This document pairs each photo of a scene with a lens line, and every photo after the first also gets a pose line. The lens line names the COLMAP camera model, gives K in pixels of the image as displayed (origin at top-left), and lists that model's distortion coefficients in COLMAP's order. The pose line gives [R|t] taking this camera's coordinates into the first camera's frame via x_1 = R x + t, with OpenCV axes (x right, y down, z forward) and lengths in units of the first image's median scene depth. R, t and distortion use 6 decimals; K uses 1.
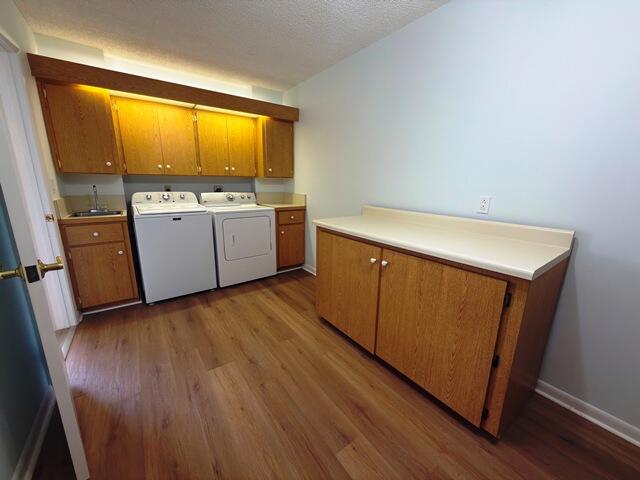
lens RADIAL K [[255.2, 0, 320.5], [0, 255.2, 241.6], [0, 0, 1]] dist [0.001753, -0.000879]
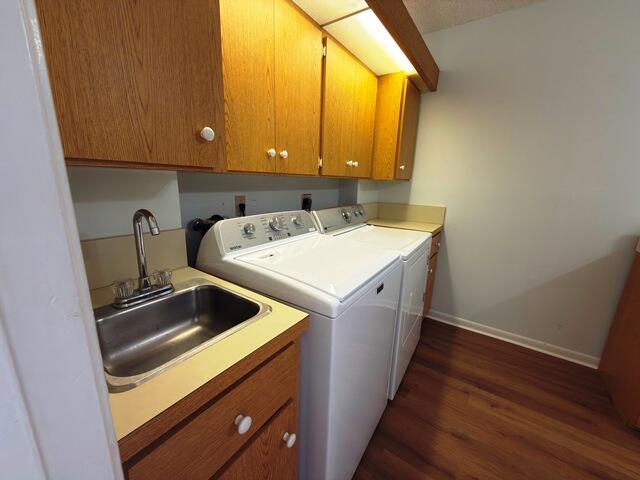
lens RADIAL K [[255.2, 0, 320.1], [0, 255.2, 239.8], [0, 0, 1]] dist [0.001753, -0.000879]
pose [[0.941931, -0.054551, 0.331347, -0.686935], [0.048975, 0.998483, 0.025162, -0.159566], [-0.332217, -0.007473, 0.943174, 0.580528]]
